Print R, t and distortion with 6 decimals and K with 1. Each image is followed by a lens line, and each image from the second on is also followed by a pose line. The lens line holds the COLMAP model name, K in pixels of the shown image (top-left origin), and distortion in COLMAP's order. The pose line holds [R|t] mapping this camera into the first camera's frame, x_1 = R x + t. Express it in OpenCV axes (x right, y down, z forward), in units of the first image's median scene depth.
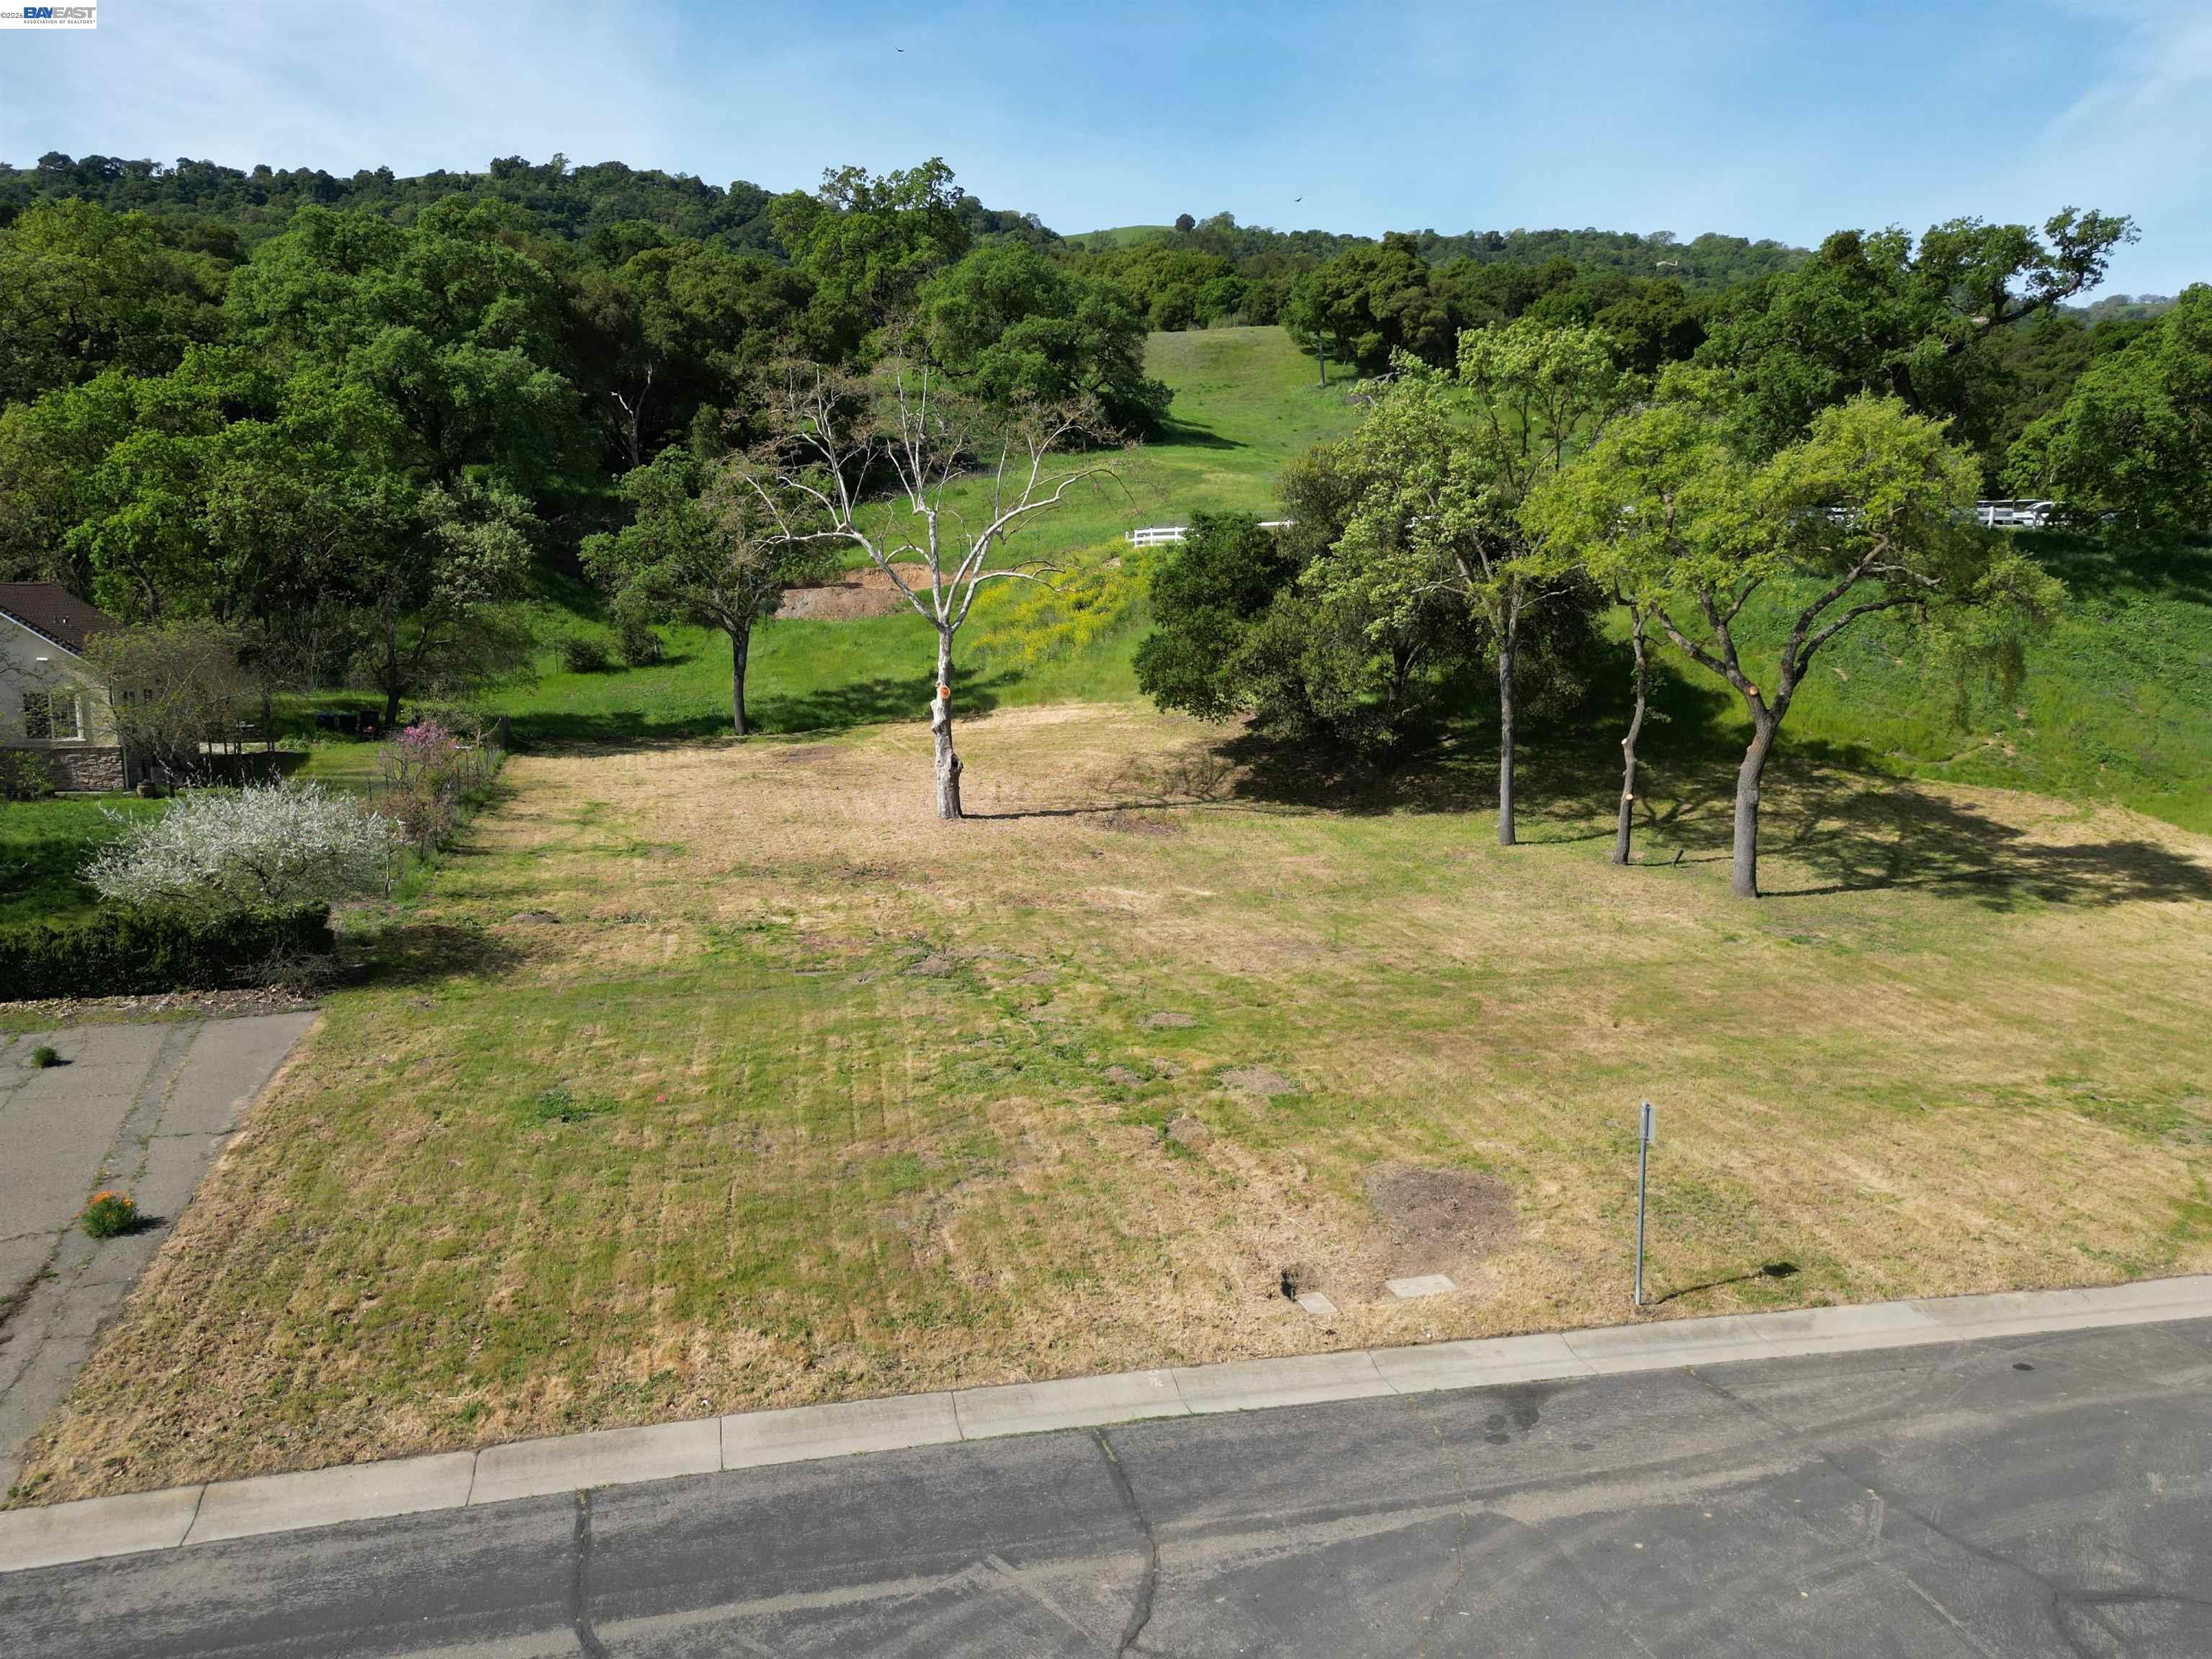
lens RADIAL K [[1553.6, 0, 1097.6], [0, 1553.6, 825.9], [0, 0, 1]] dist [0.069952, -0.058547]
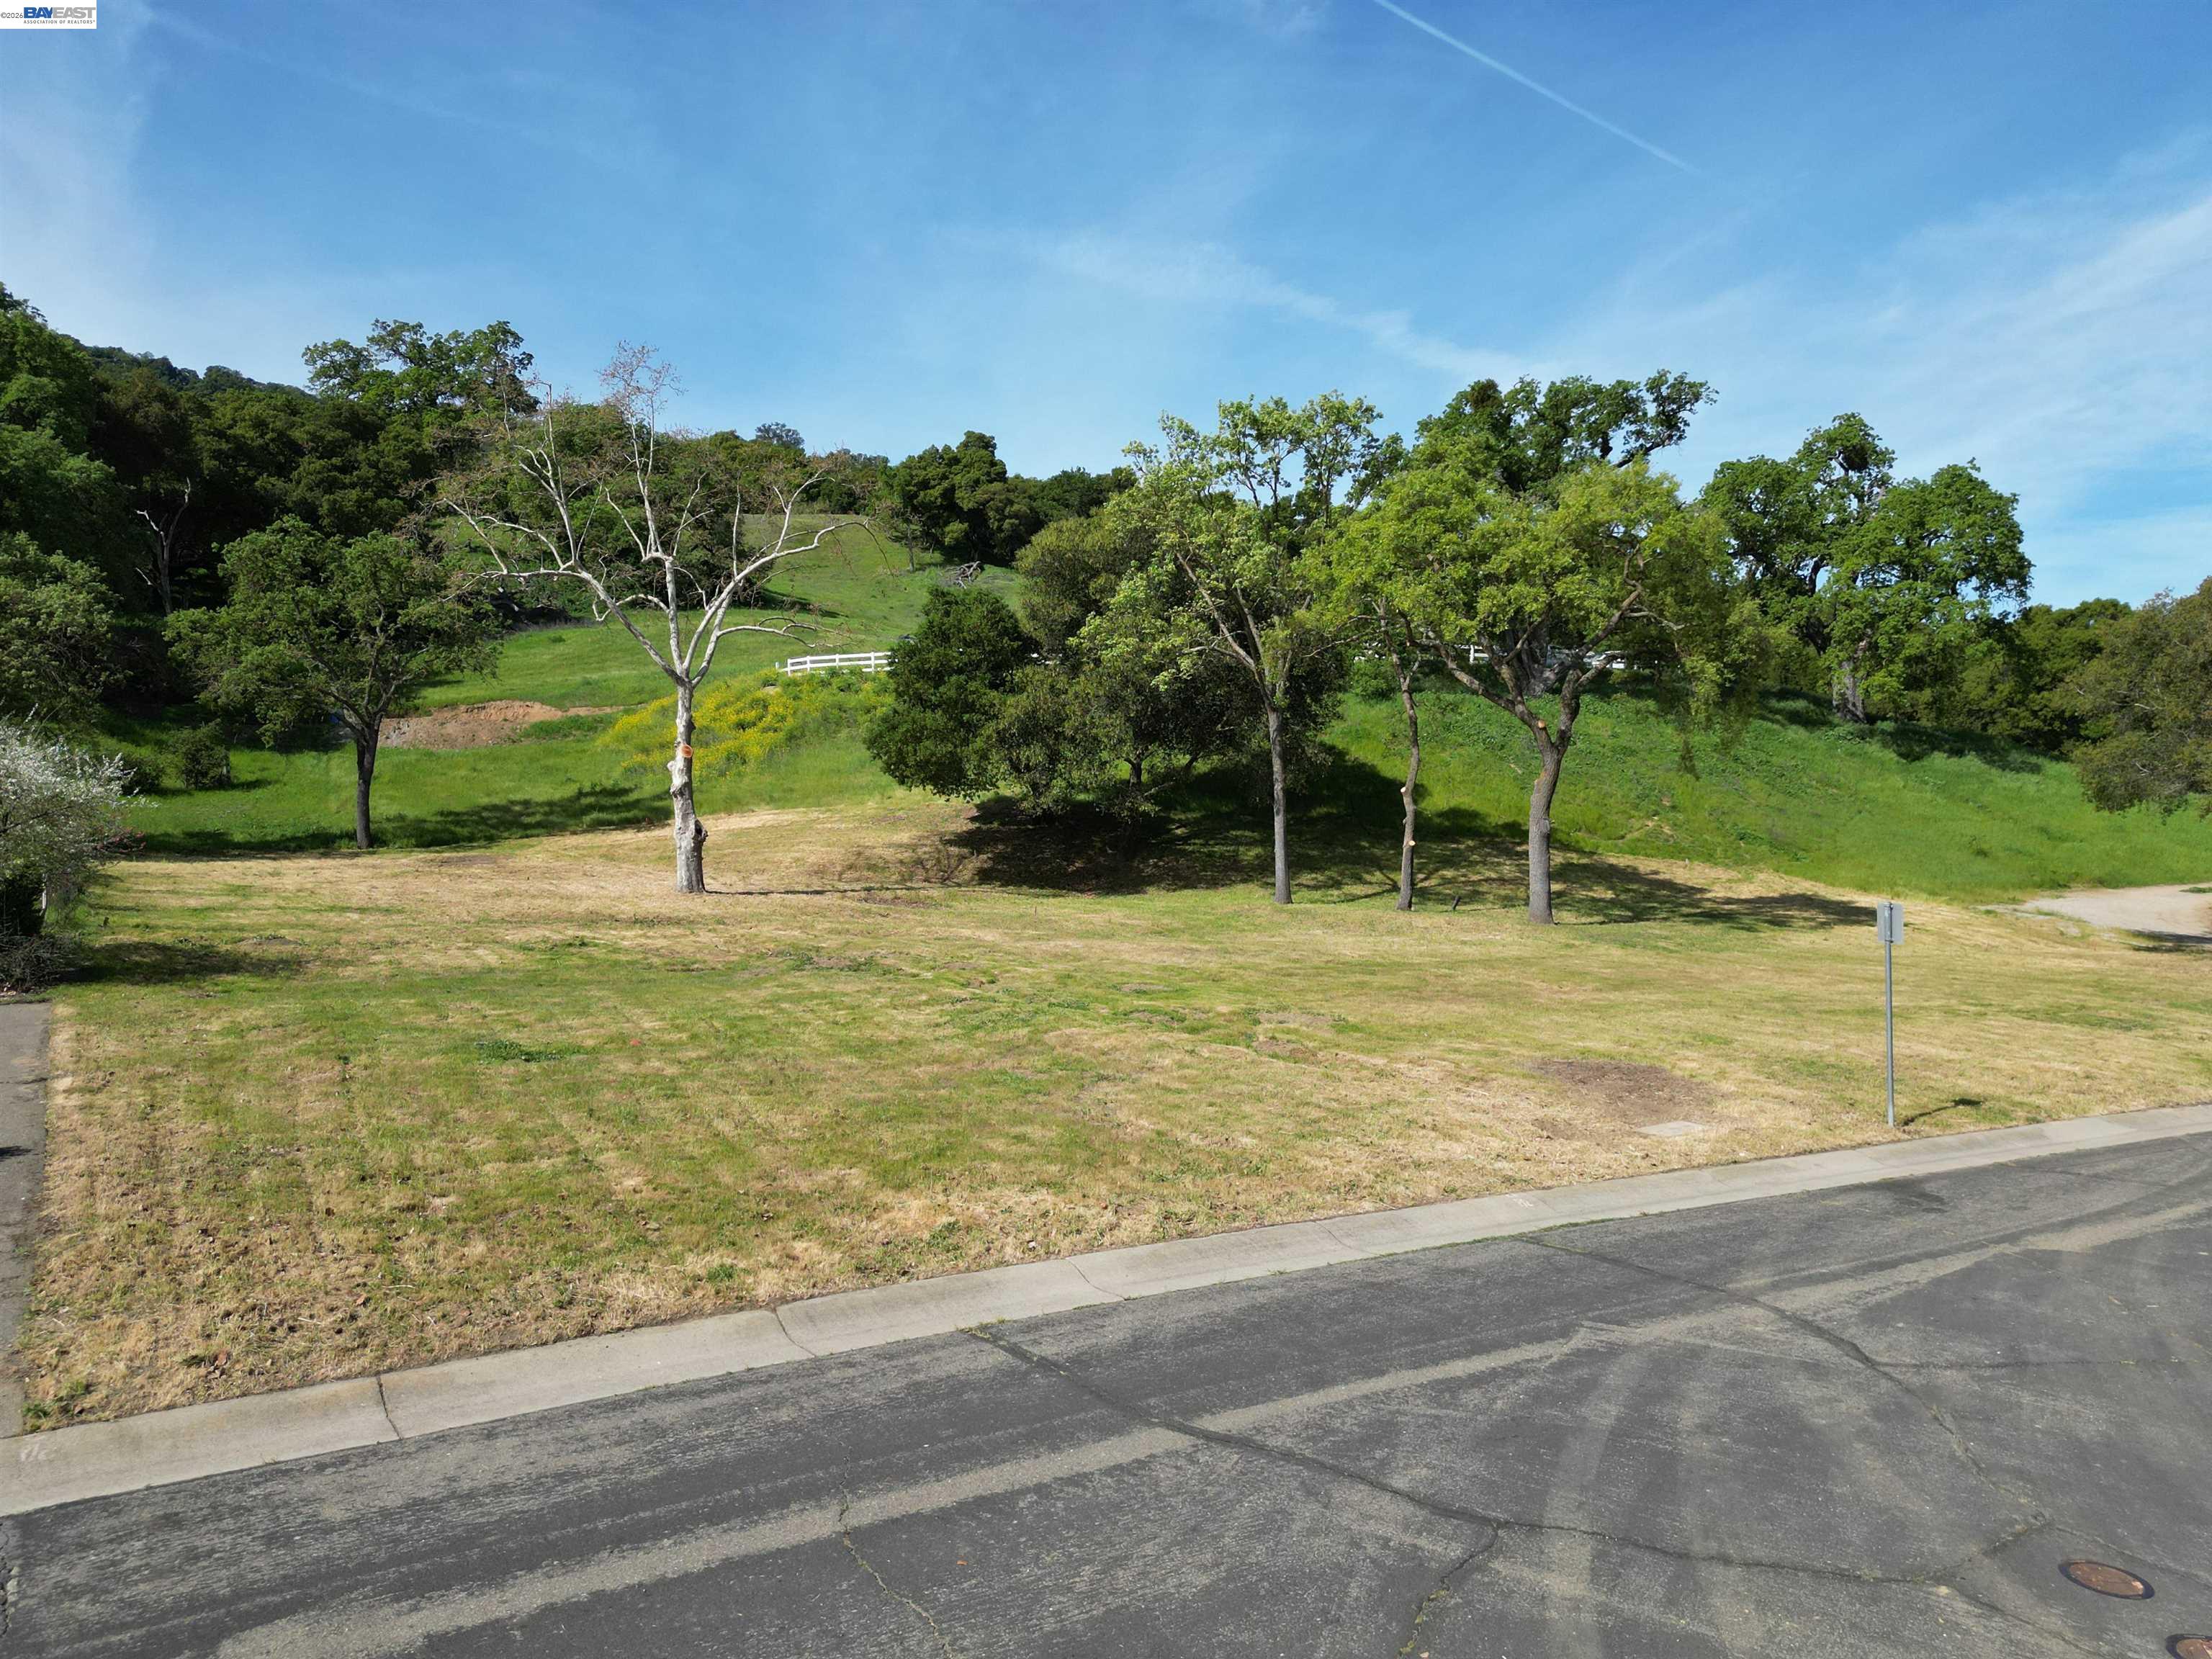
lens RADIAL K [[1553.6, 0, 1096.0], [0, 1553.6, 825.8], [0, 0, 1]] dist [0.069952, -0.058547]
pose [[0.955707, -0.000869, 0.294317, -0.122586], [0.042060, 0.990135, -0.133653, 0.076614], [-0.291298, 0.140112, 0.946316, 0.077764]]
